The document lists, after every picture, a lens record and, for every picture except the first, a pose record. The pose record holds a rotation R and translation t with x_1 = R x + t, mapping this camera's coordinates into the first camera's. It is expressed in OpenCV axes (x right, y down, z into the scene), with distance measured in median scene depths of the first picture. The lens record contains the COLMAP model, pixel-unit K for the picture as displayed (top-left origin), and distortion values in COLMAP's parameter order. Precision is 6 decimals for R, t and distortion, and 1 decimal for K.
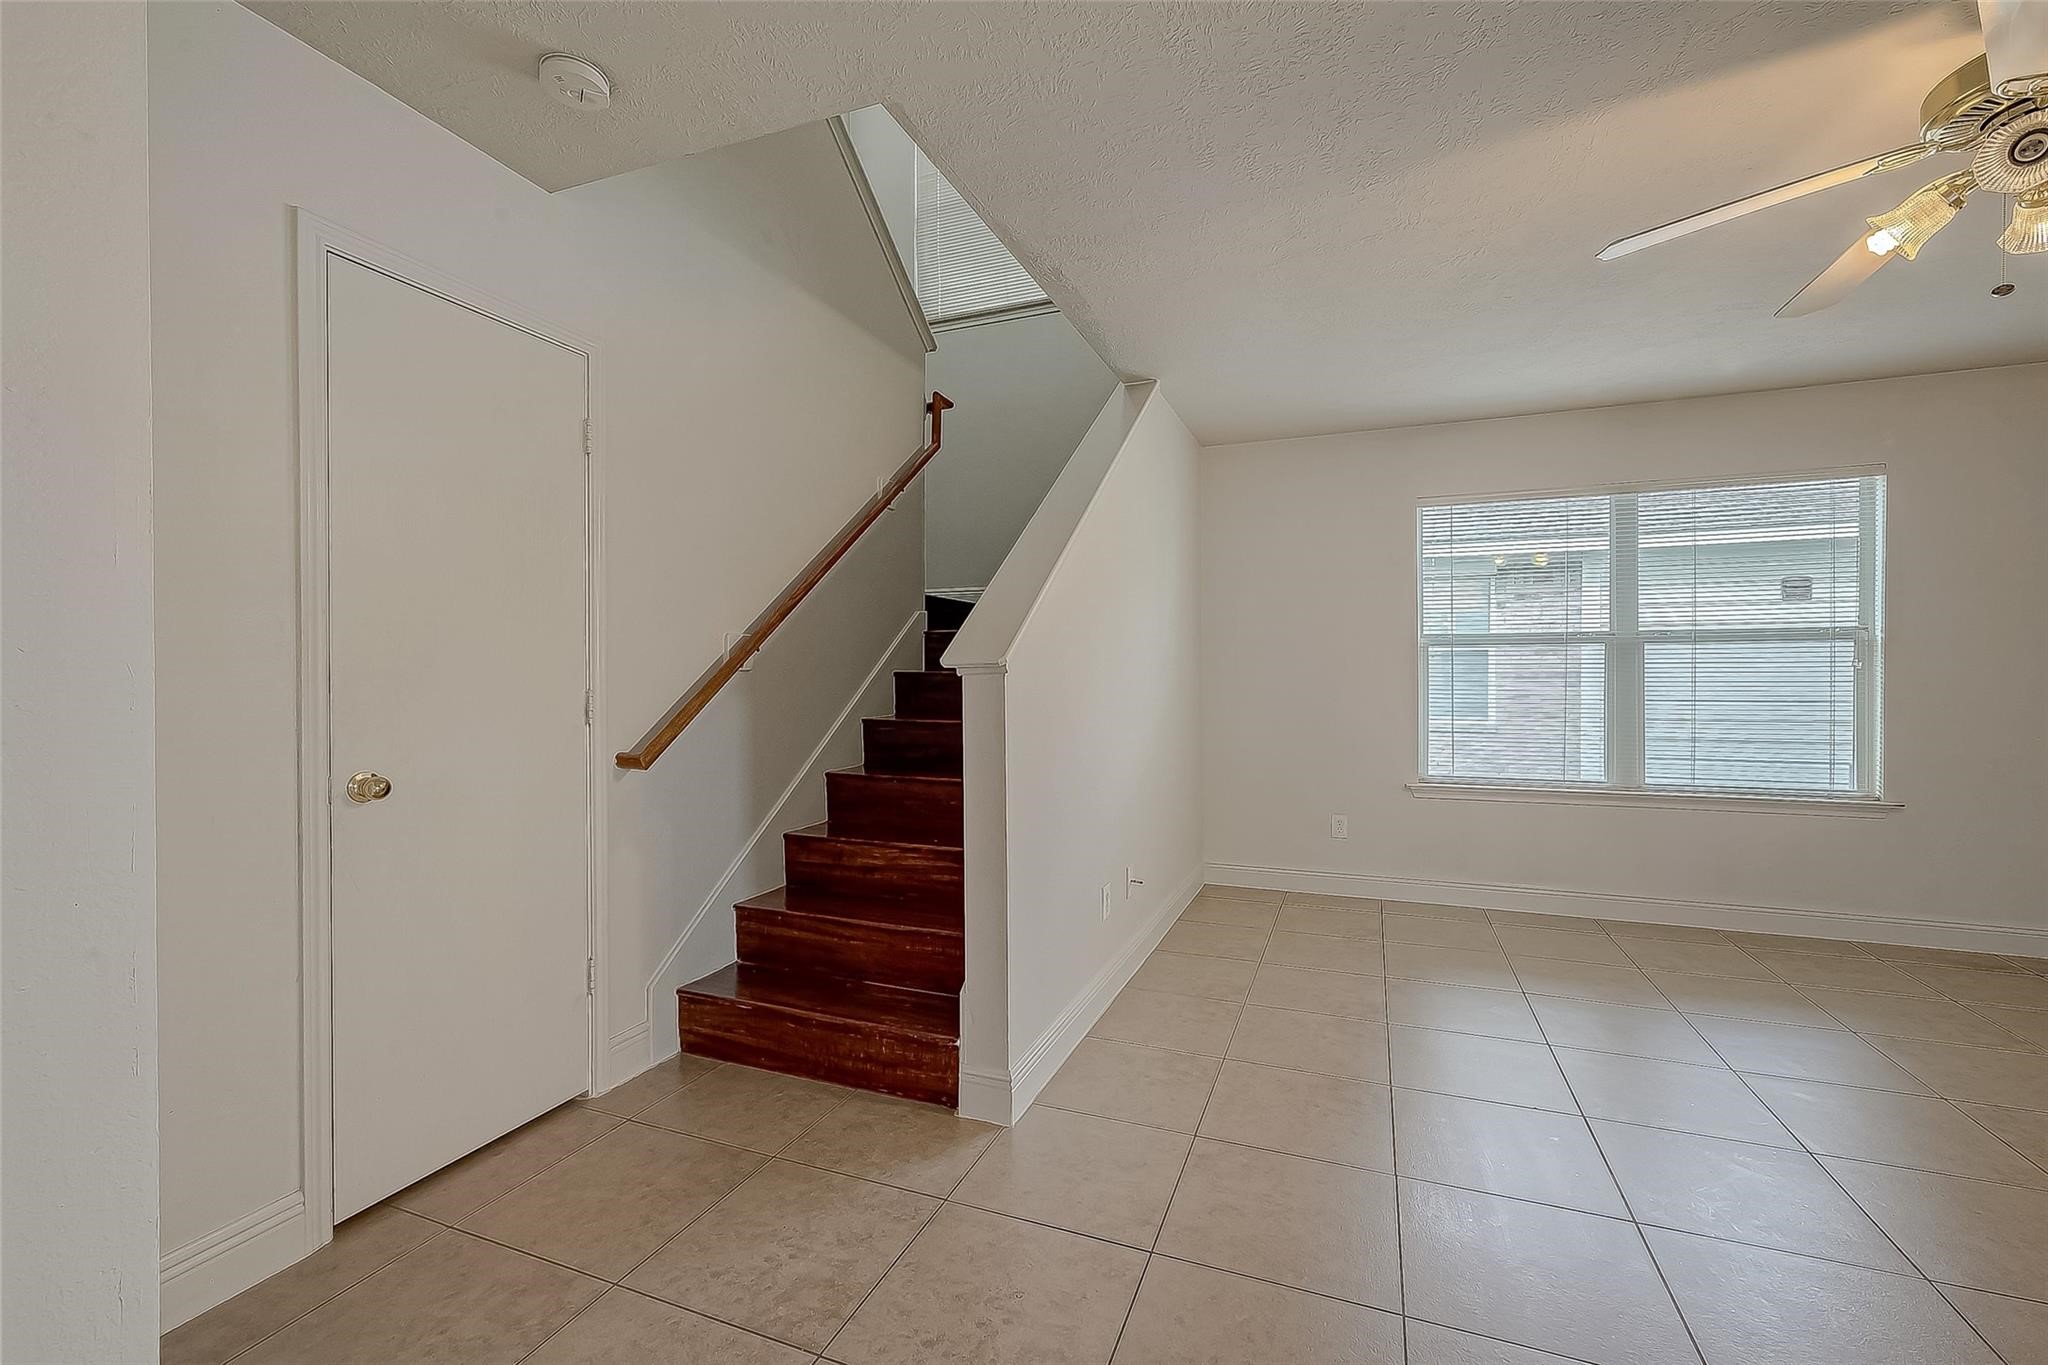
lens RADIAL K [[845.0, 0, 1021.4], [0, 845.0, 677.6], [0, 0, 1]] dist [0.004166, 0.000399]
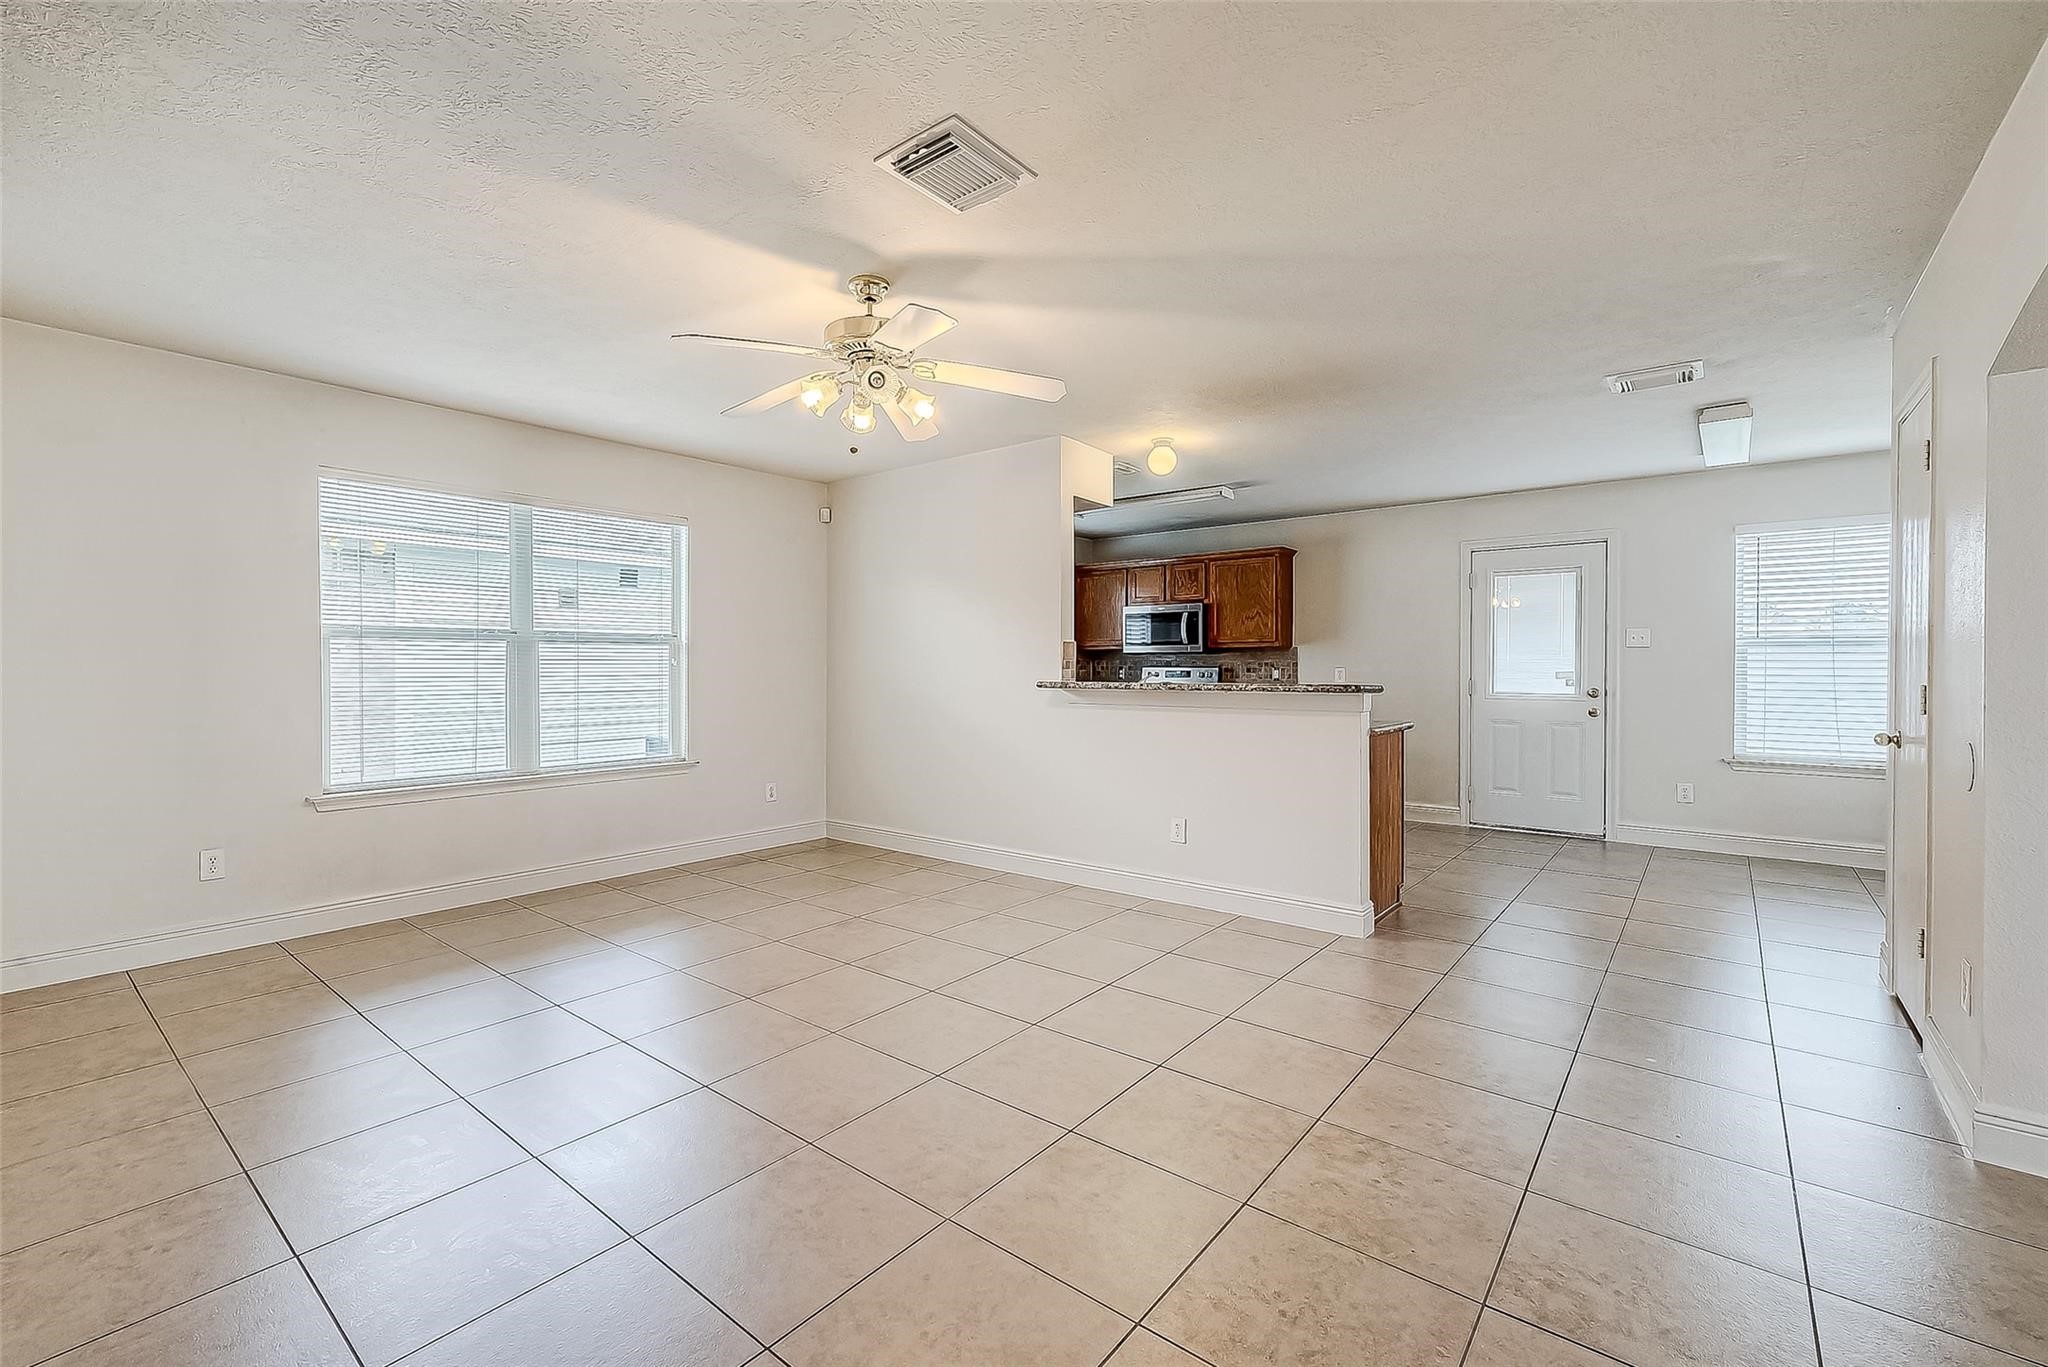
lens RADIAL K [[845.0, 0, 1021.4], [0, 845.0, 678.6], [0, 0, 1]] dist [0.004166, 0.000399]
pose [[0.313106, -0.011889, 0.949644, -0.127906], [0.004397, 0.999929, 0.011069, -0.001282], [-0.949708, 0.000710, 0.313136, 0.043414]]
